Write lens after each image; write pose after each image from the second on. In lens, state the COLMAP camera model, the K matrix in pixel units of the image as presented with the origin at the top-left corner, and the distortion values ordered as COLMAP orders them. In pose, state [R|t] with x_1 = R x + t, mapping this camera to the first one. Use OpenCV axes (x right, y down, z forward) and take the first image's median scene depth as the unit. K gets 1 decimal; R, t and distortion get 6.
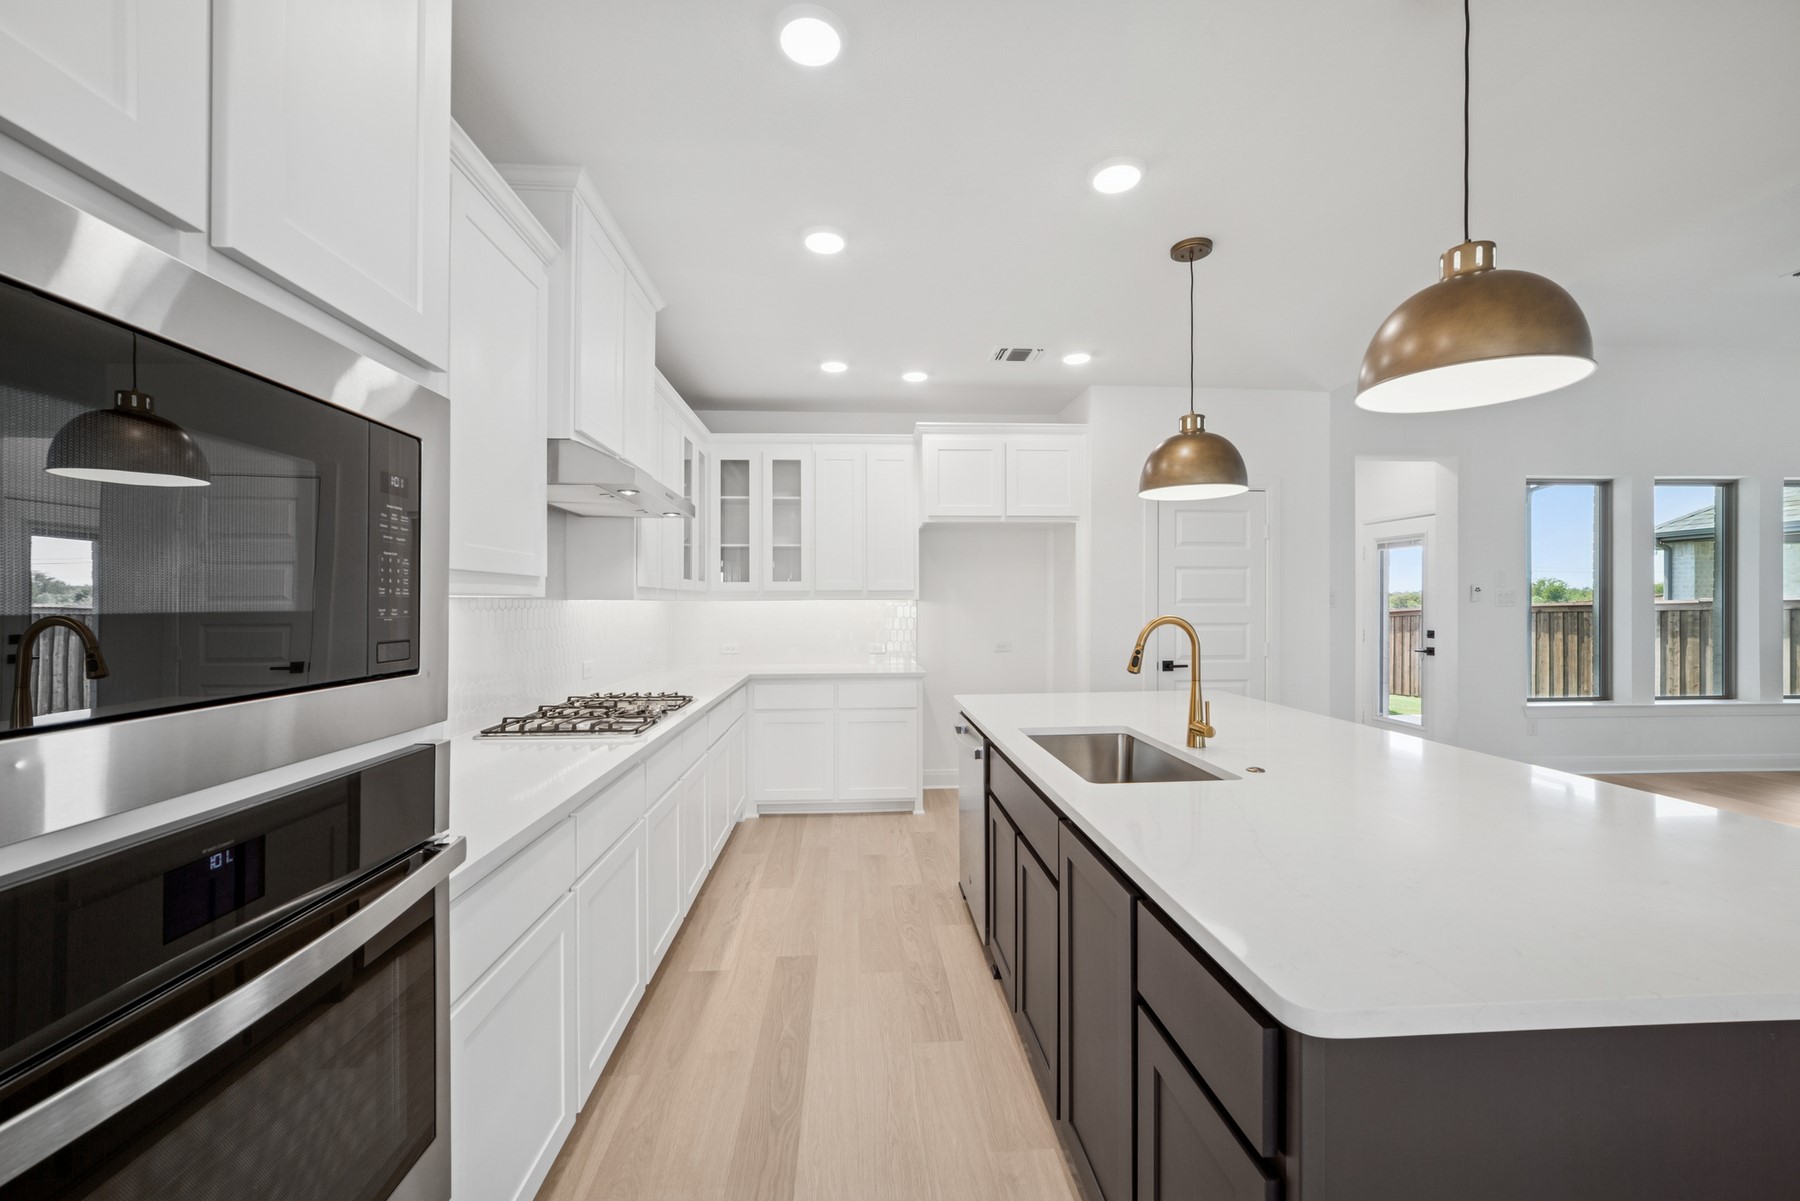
lens RADIAL K [[698.7, 0, 895.2], [0, 698.7, 599.2], [0, 0, 1]] dist [0.001043, 0.000385]
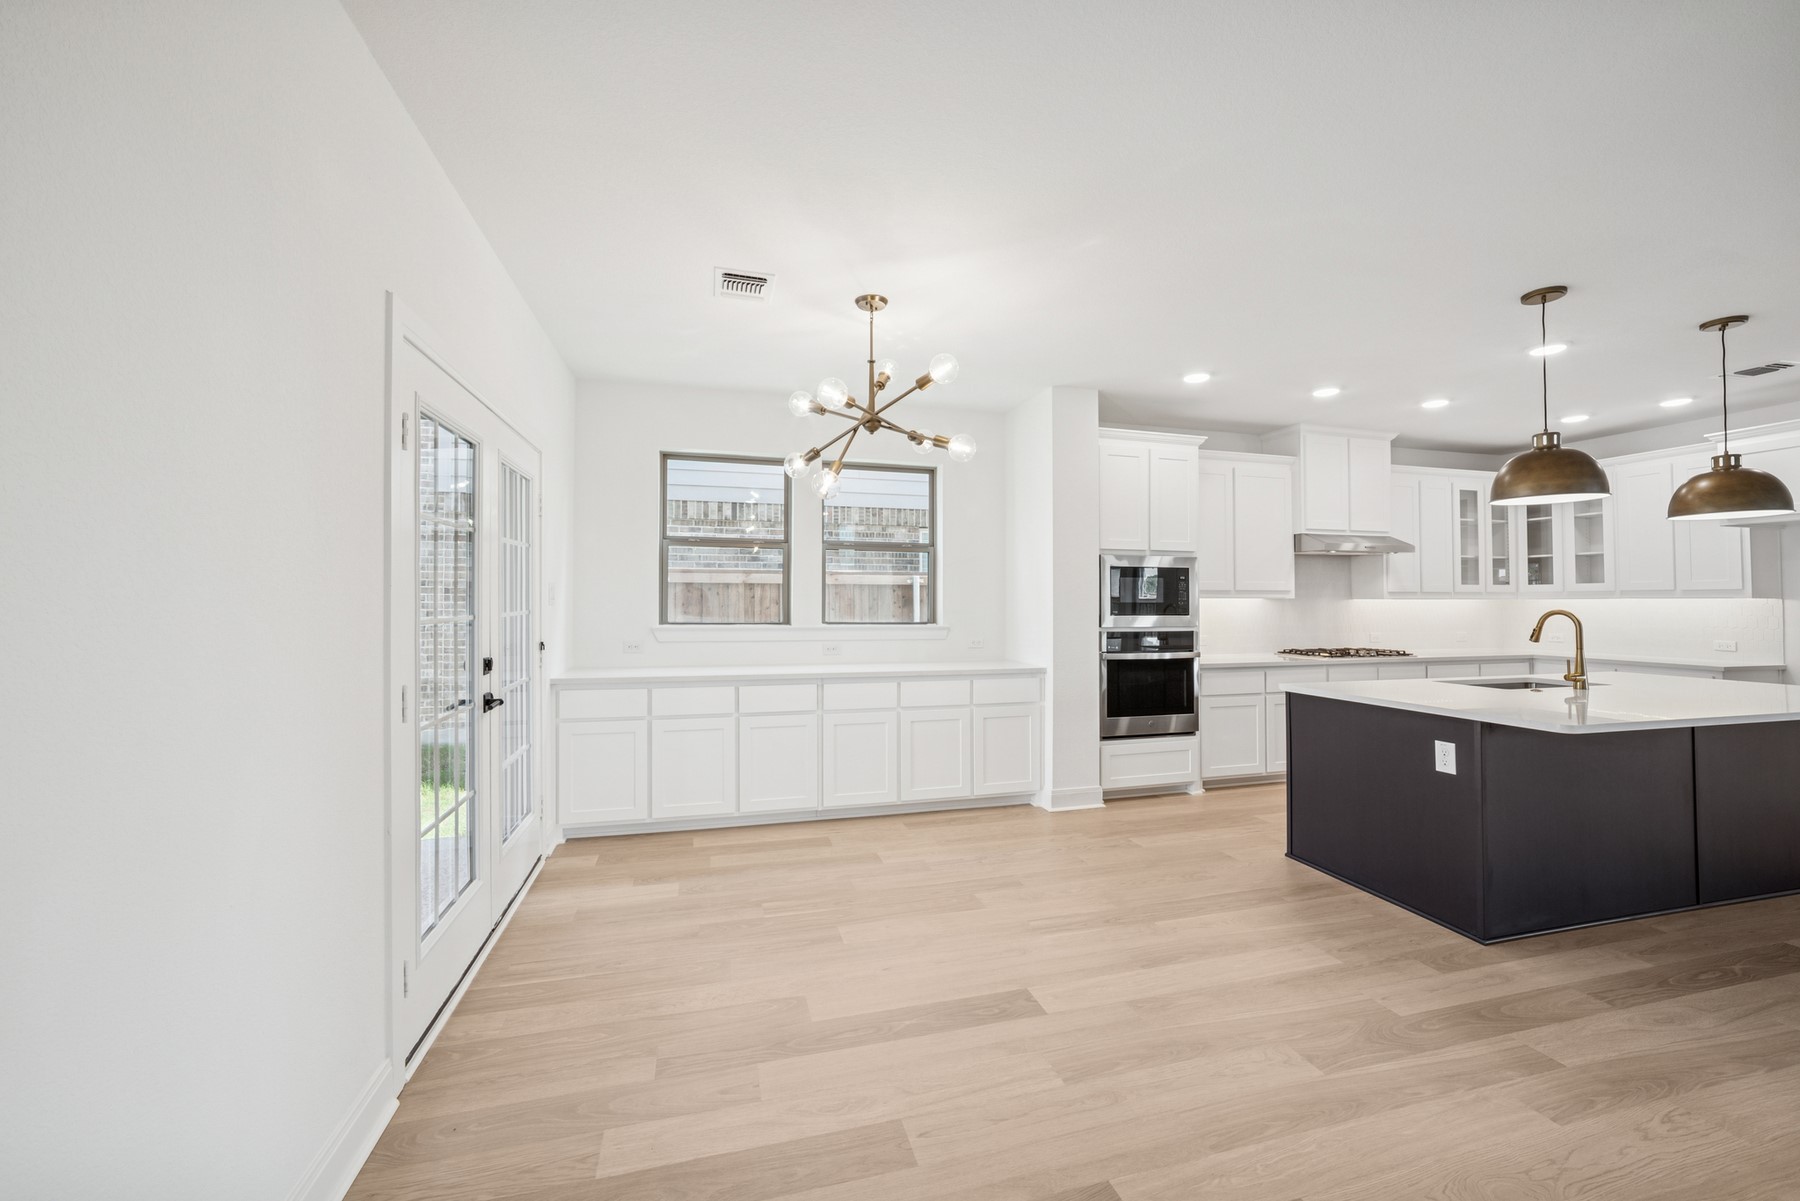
lens RADIAL K [[698.7, 0, 896.1], [0, 698.7, 591.6], [0, 0, 1]] dist [0.001043, 0.000385]
pose [[0.202753, -0.006094, -0.979211, 1.354576], [0.004082, 0.999977, -0.005378, -0.016703], [0.979221, -0.002906, 0.202773, -0.721472]]
